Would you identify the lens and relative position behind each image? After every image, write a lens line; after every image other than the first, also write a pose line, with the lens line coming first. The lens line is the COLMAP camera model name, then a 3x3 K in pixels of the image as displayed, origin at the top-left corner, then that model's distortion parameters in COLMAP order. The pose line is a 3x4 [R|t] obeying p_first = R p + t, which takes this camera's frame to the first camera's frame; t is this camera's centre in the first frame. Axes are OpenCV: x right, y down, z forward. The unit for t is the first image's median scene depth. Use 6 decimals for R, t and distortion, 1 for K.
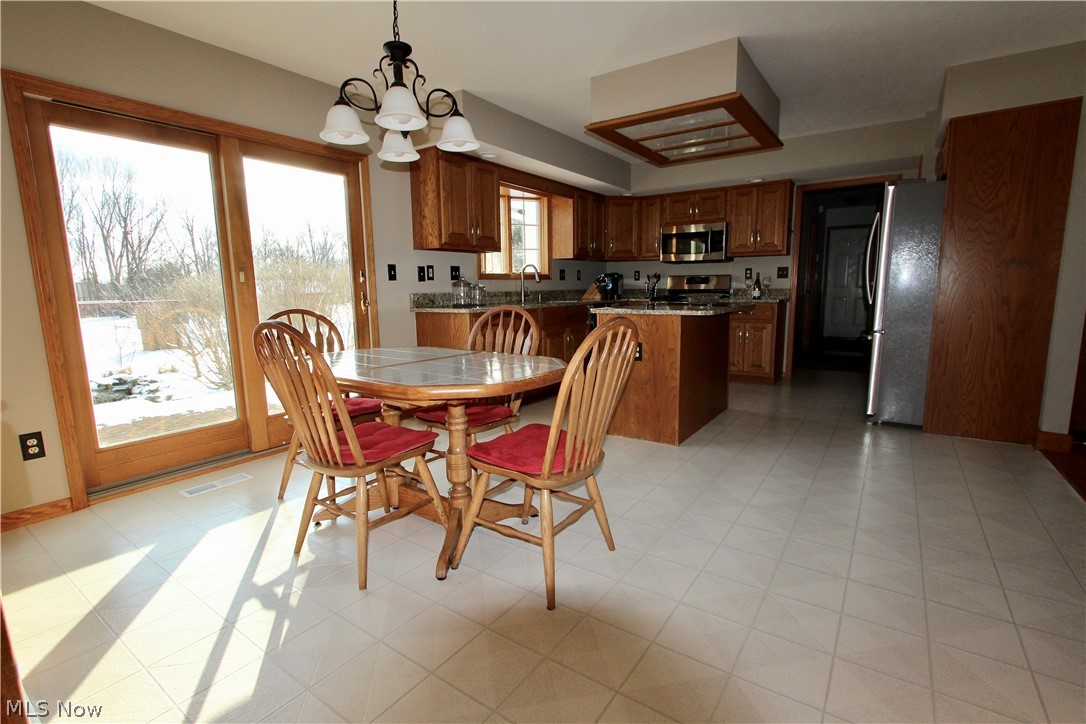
lens RADIAL K [[500.0, 0, 546.5], [0, 500.0, 359.2], [0, 0, 1]] dist [-0.014701, 0.001645]
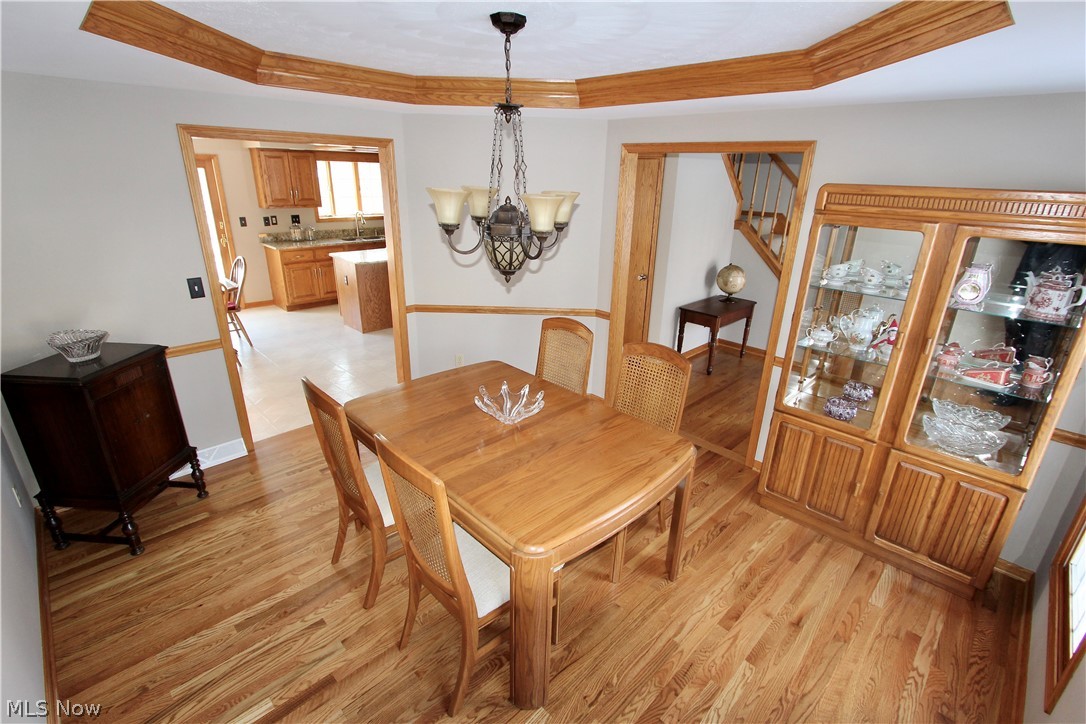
lens RADIAL K [[500.0, 0, 540.1], [0, 500.0, 360.8], [0, 0, 1]] dist [-0.014701, 0.001645]
pose [[0.980322, 0.102728, -0.168571, 0.742538], [-0.064641, 0.973899, 0.217584, -0.102863], [0.186523, -0.202406, 0.961375, -0.409088]]
